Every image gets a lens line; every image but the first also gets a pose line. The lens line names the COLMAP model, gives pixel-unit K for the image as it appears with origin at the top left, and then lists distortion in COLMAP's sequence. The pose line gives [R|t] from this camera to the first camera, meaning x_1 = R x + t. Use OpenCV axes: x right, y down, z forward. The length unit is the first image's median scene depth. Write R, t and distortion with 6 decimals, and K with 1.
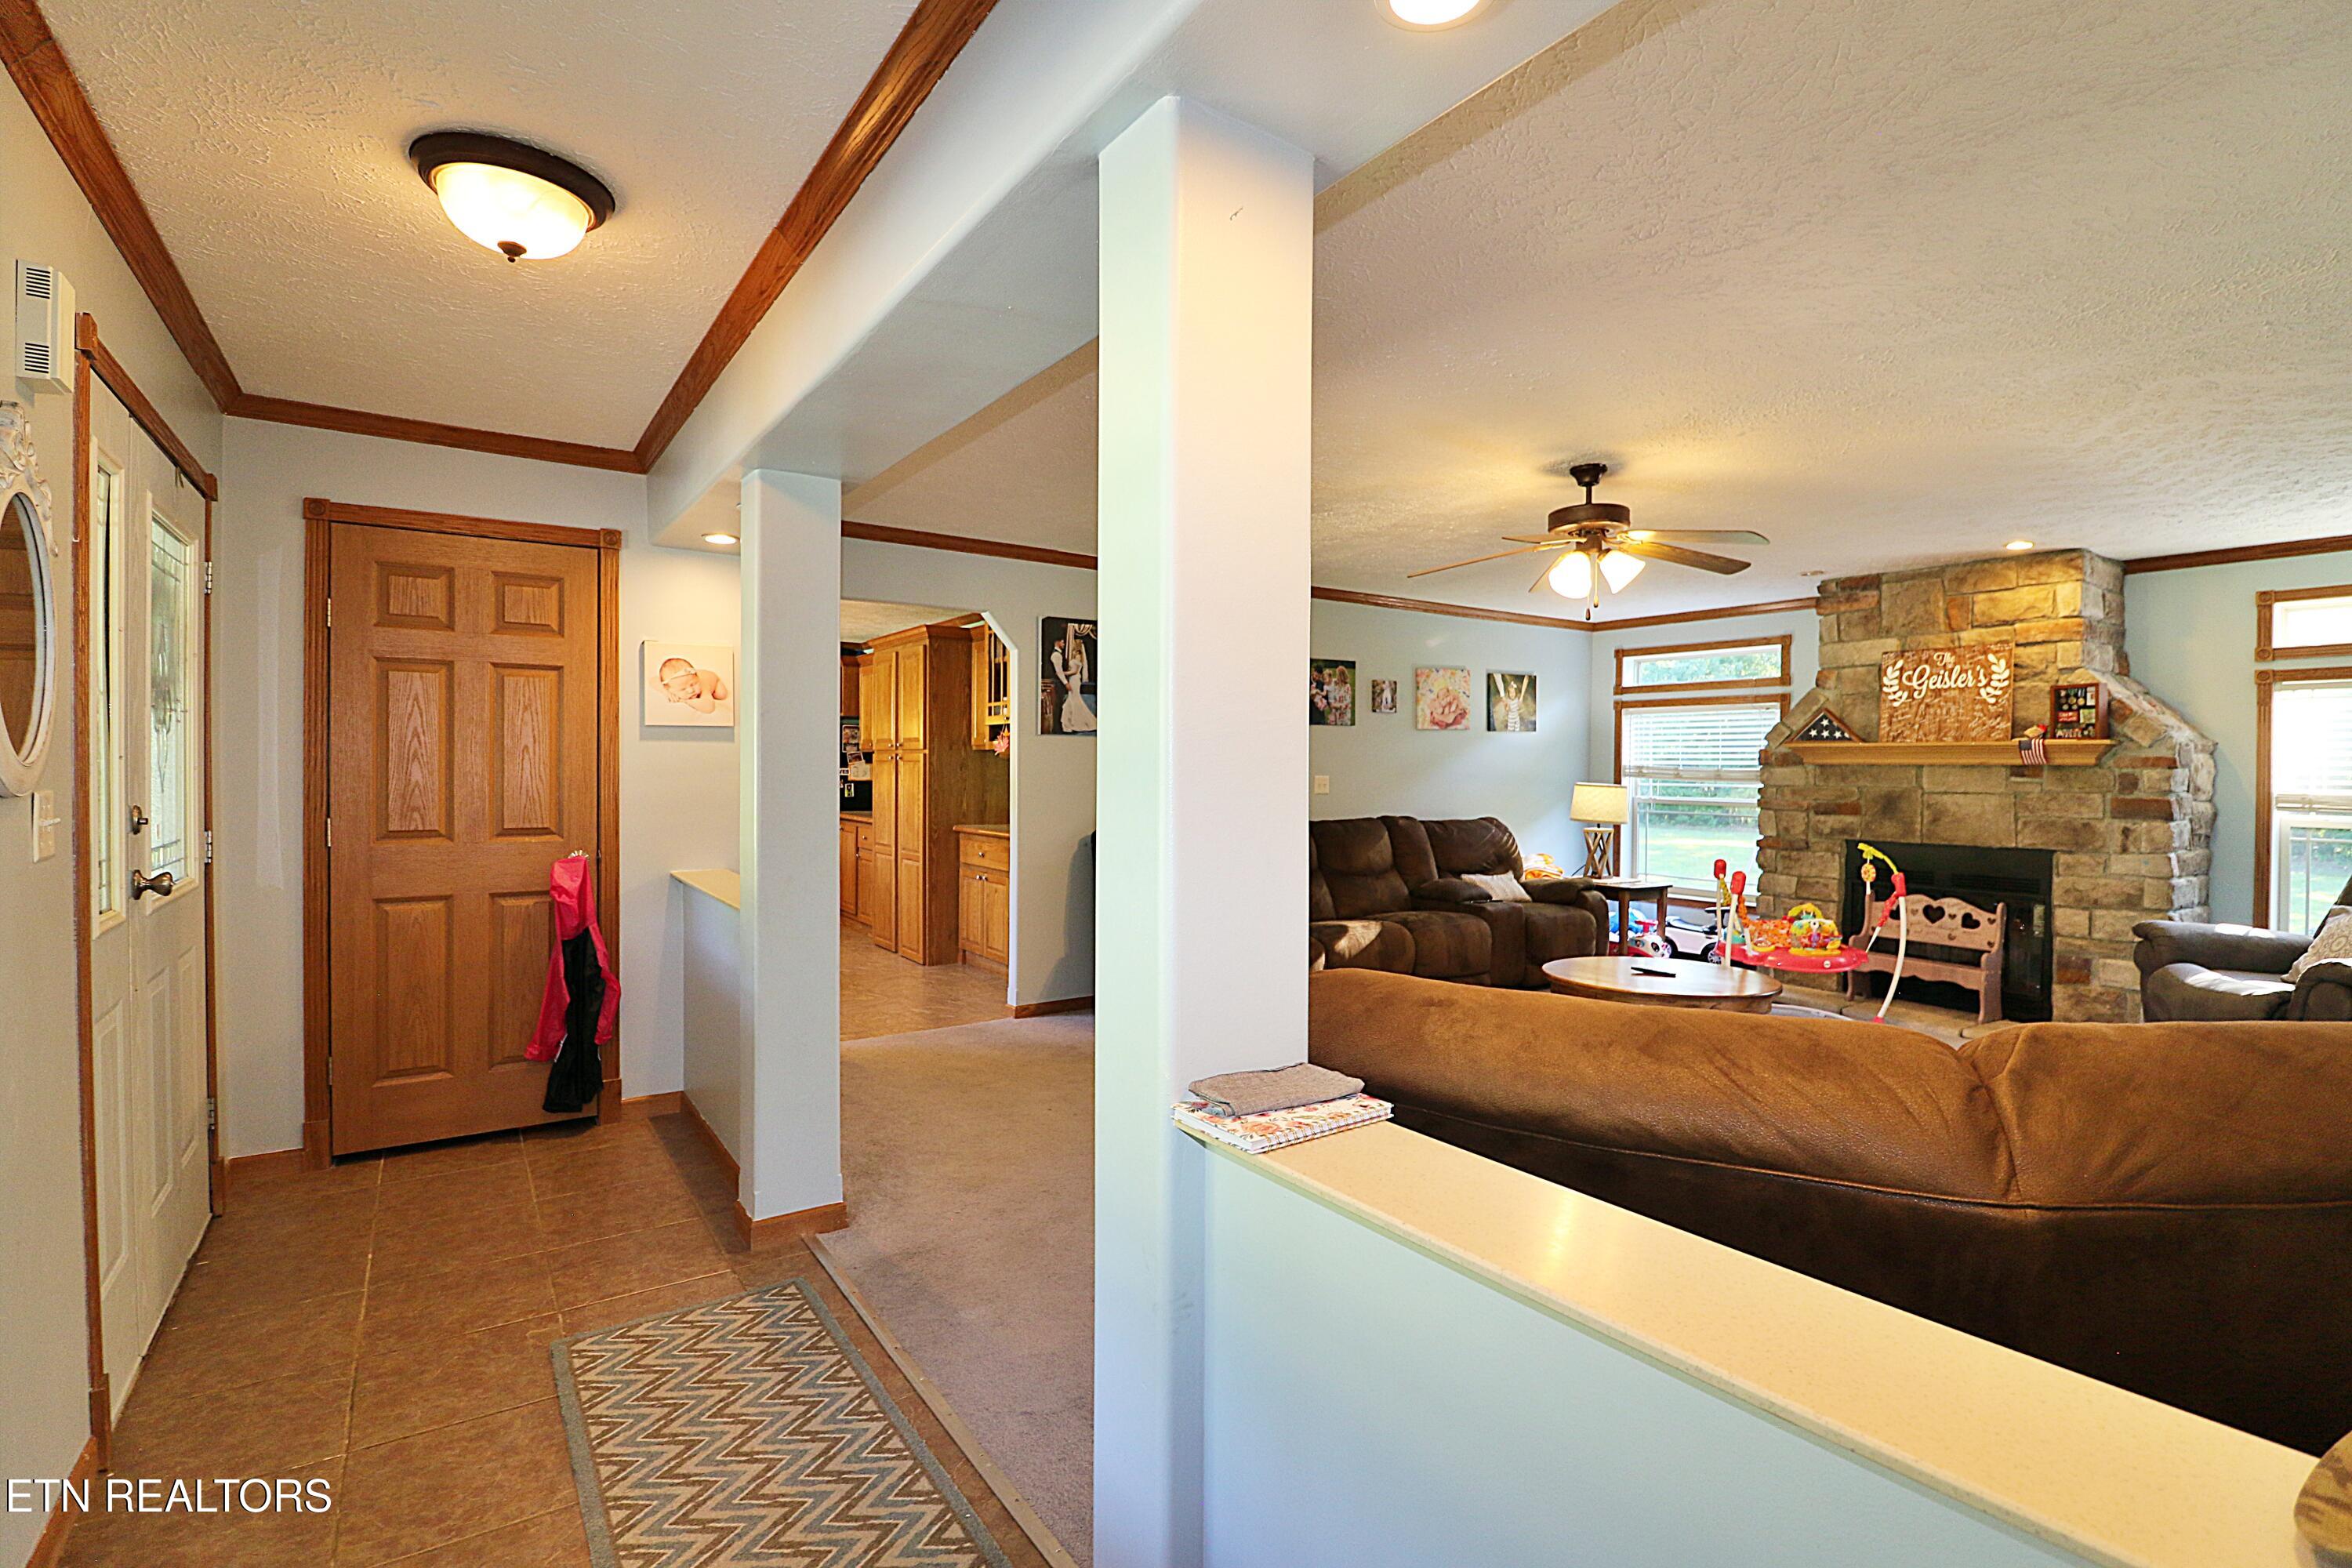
lens RADIAL K [[1076.3, 0, 1182.9], [0, 1076.3, 776.3], [0, 0, 1]] dist [-0.002491, -0.011607]
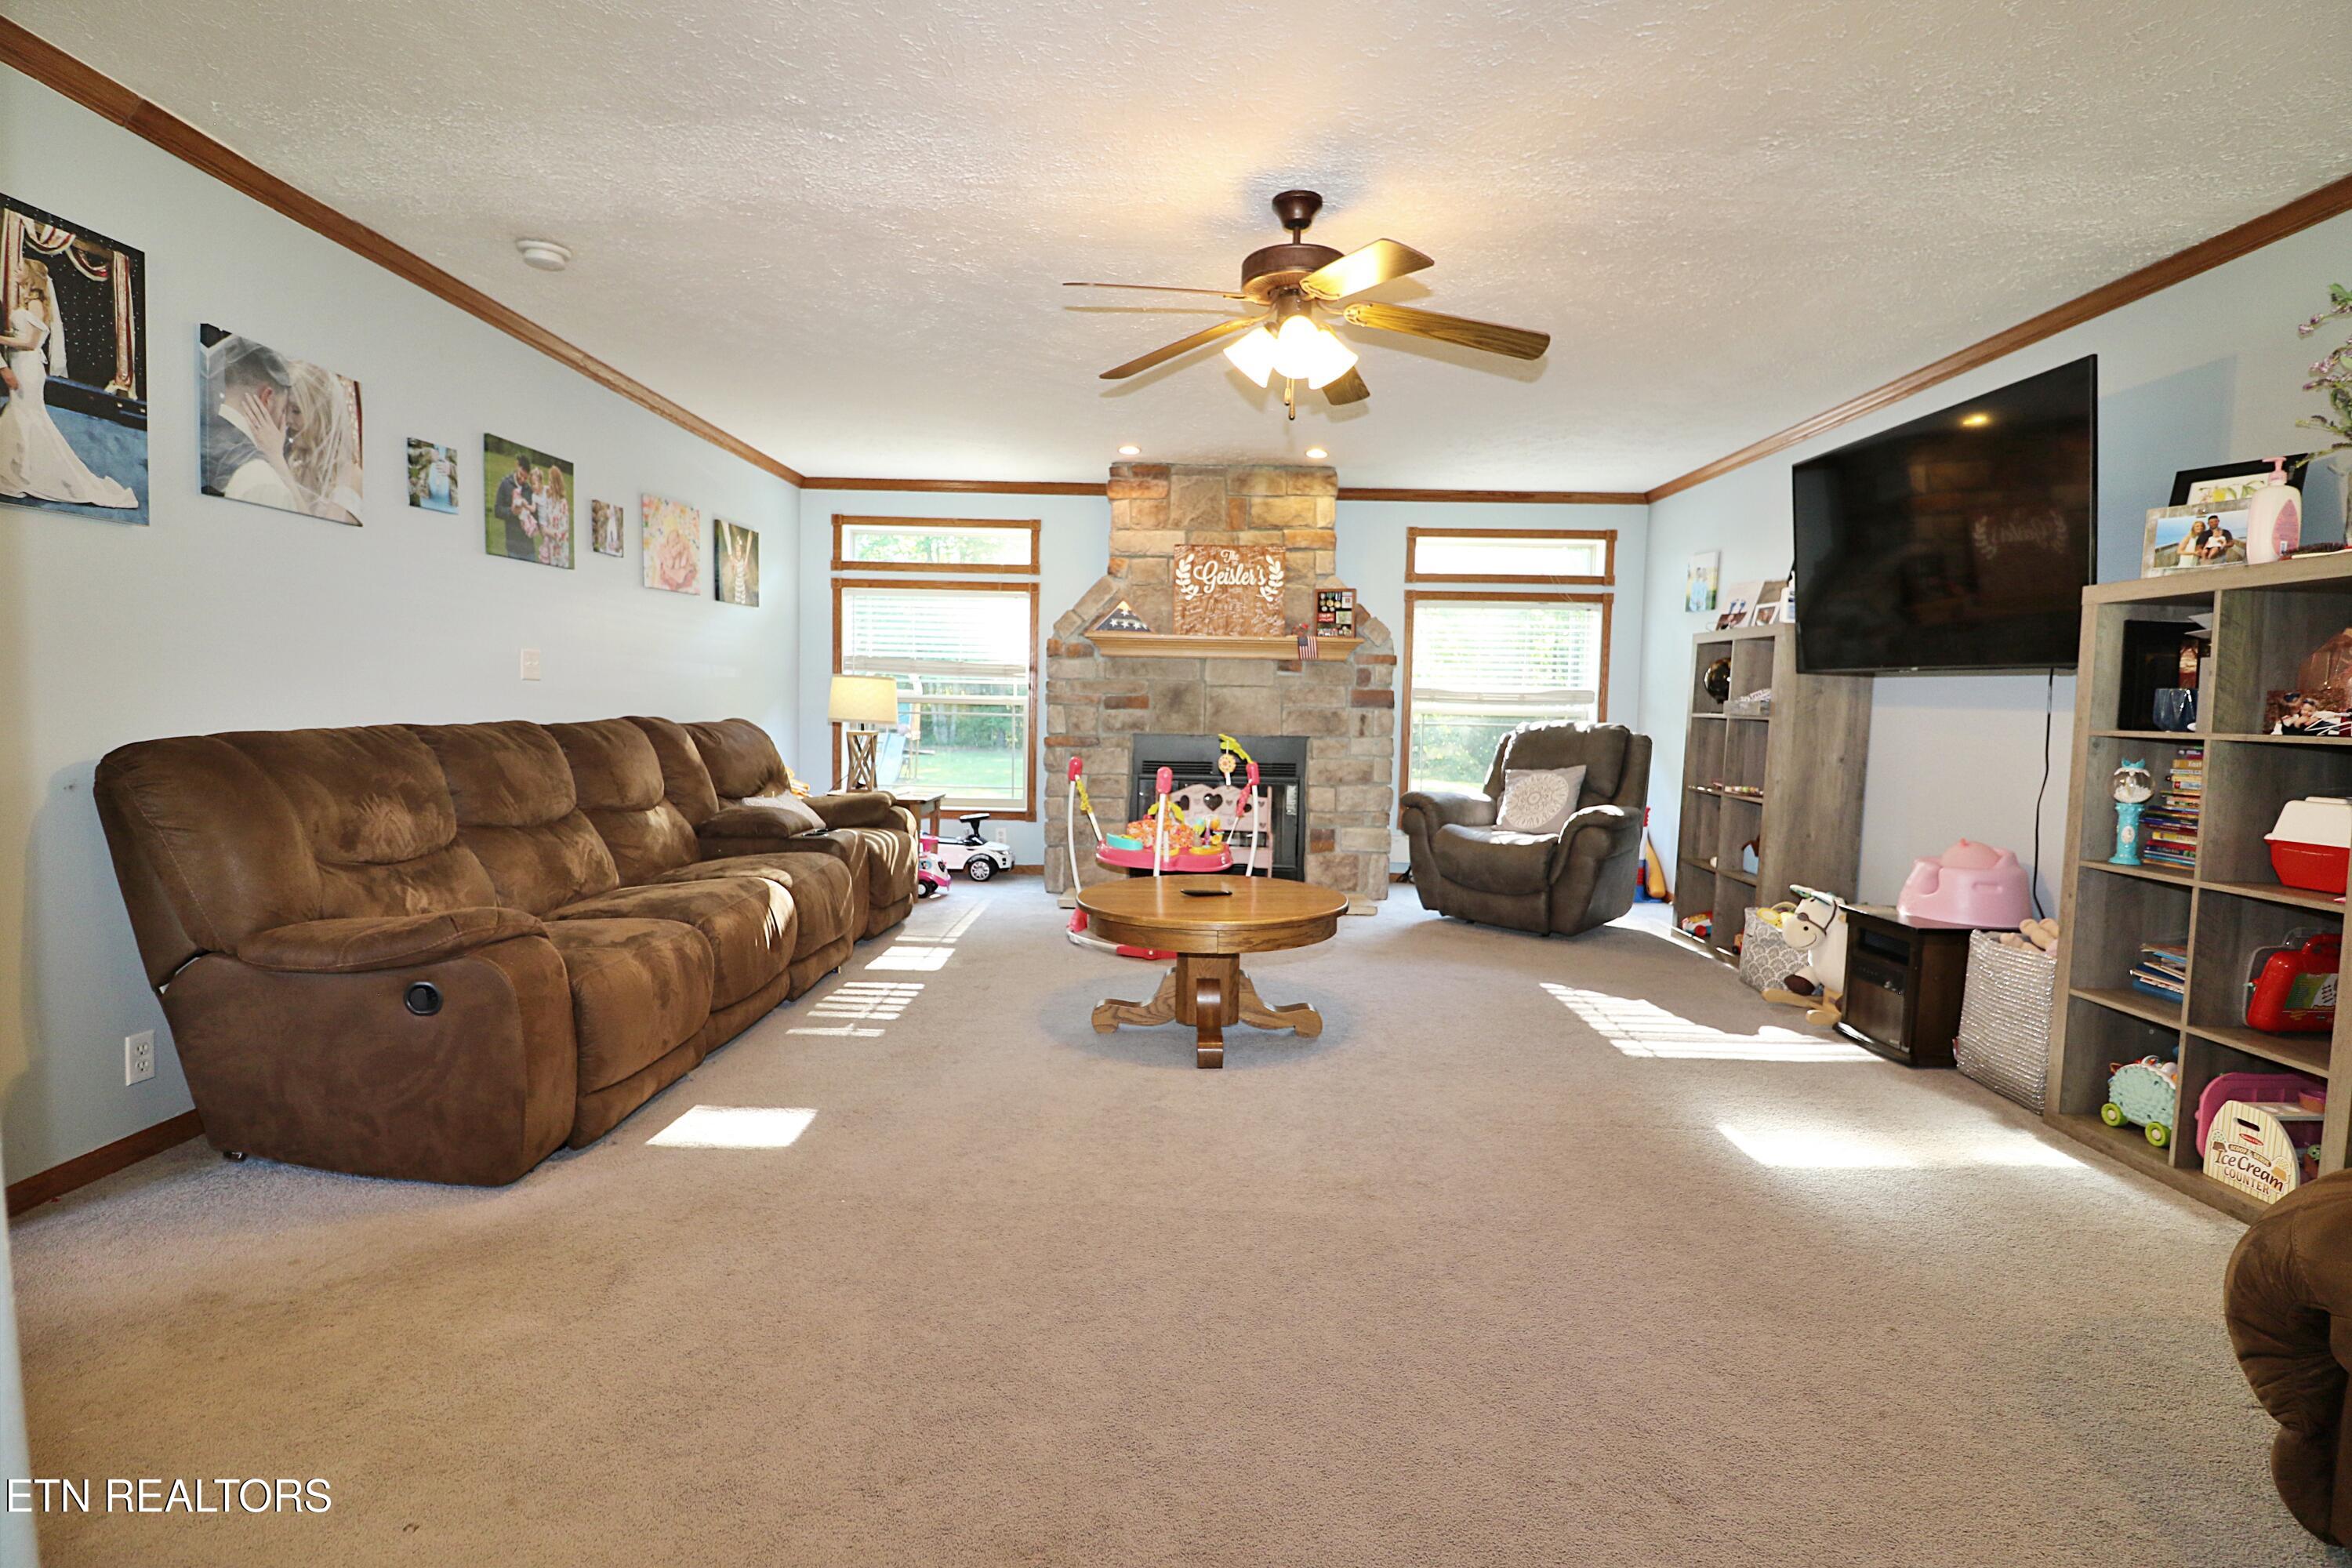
lens RADIAL K [[1076.3, 0, 1182.9], [0, 1076.3, 776.3], [0, 0, 1]] dist [-0.002491, -0.011607]
pose [[0.569756, -0.055049, 0.819968, -0.181823], [-0.007890, 0.997342, 0.072439, 0.028025], [-0.821776, -0.047742, 0.567807, 0.436526]]
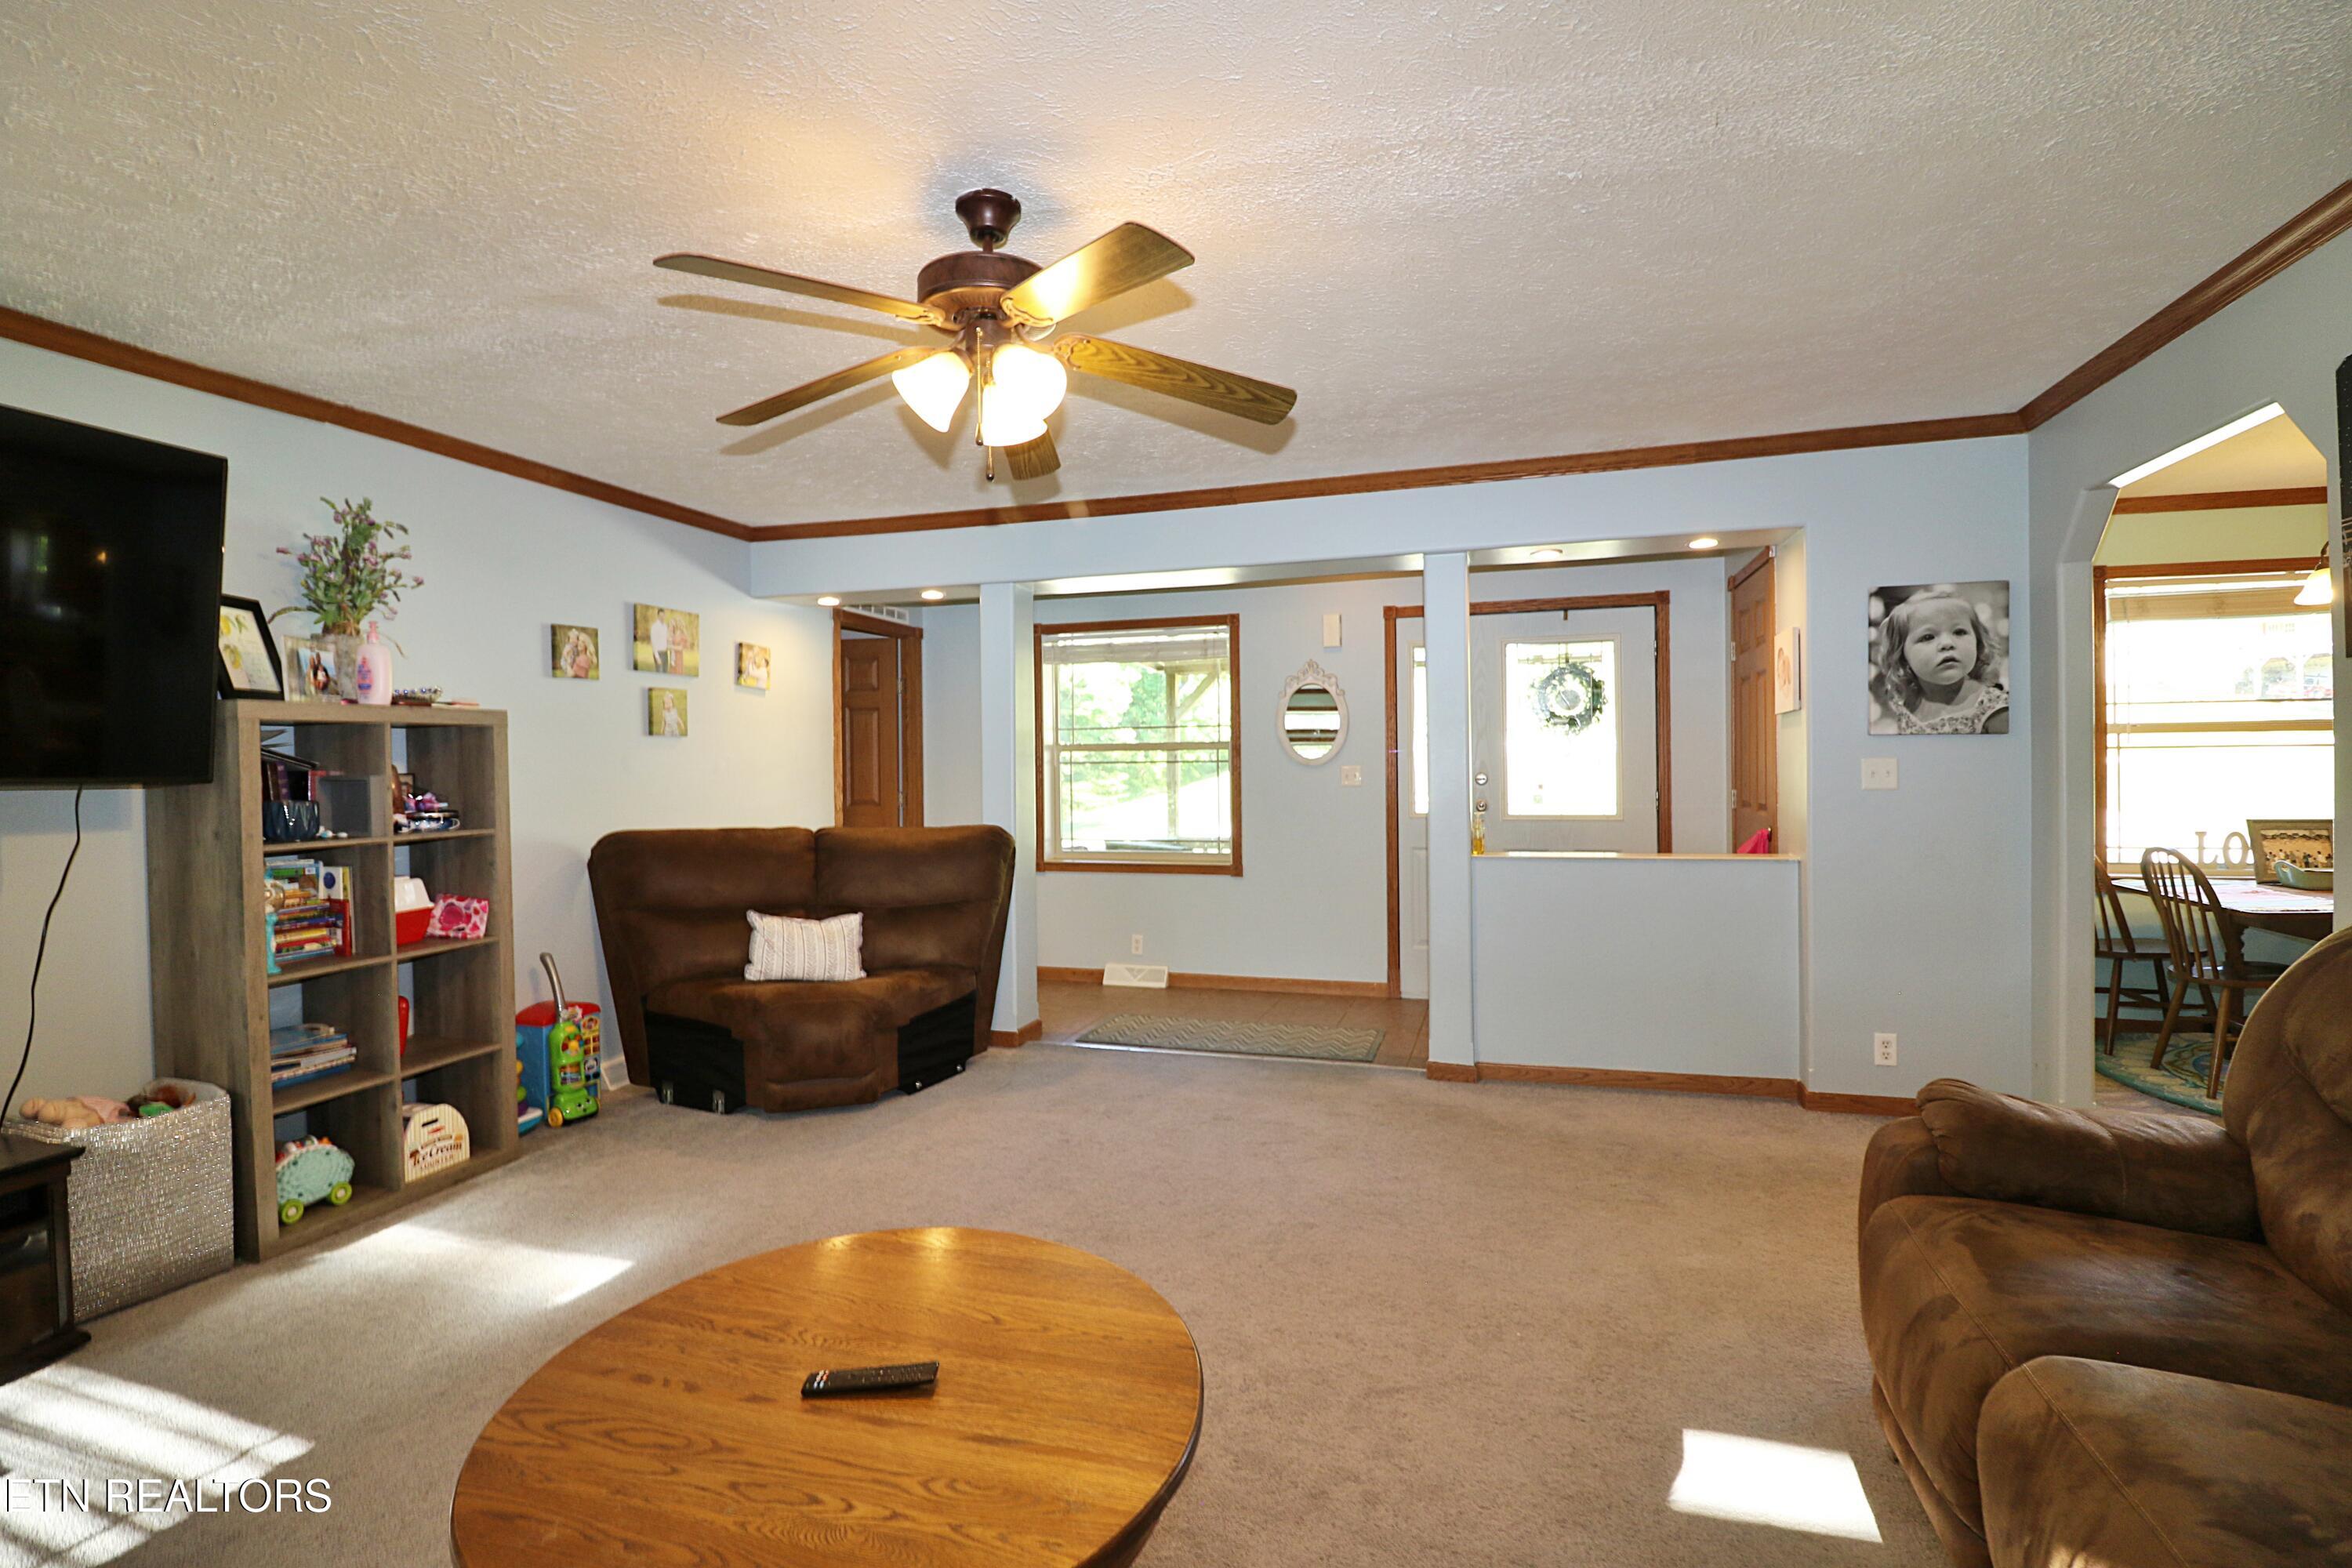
lens RADIAL K [[1076.3, 0, 1182.9], [0, 1076.3, 776.3], [0, 0, 1]] dist [-0.002491, -0.011607]
pose [[-0.784063, 0.009458, -0.620609, 0.439752], [-0.000350, 0.999877, 0.015681, -0.000925], [0.620681, 0.012512, -0.783963, 1.020033]]
